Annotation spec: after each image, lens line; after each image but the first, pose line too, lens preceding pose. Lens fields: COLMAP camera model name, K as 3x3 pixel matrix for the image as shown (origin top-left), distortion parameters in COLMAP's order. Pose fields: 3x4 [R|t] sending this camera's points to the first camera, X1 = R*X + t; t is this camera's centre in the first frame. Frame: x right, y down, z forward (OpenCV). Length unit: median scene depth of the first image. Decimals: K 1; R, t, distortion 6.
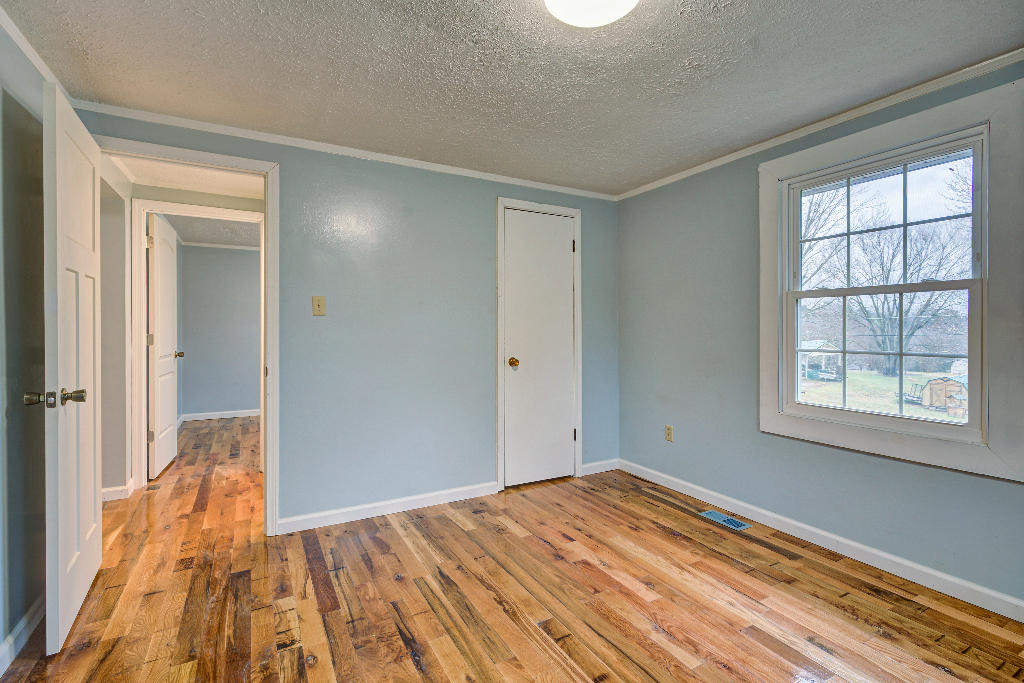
lens RADIAL K [[487.2, 0, 513.7], [0, 487.2, 329.3], [0, 0, 1]] dist [0.000469, -0.000392]
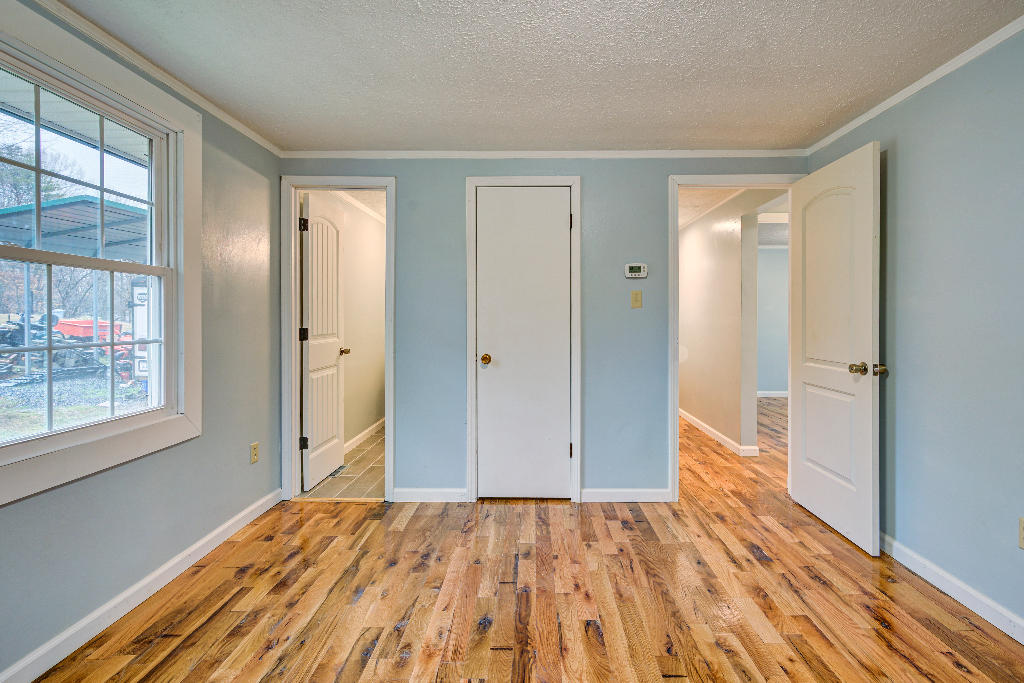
lens RADIAL K [[487.2, 0, 513.7], [0, 487.2, 329.3], [0, 0, 1]] dist [0.000469, -0.000392]
pose [[0.857419, 0.002324, -0.514613, 0.492562], [0.000246, 0.999988, 0.004924, 0.008635], [0.514618, -0.004349, 0.857408, 0.259395]]
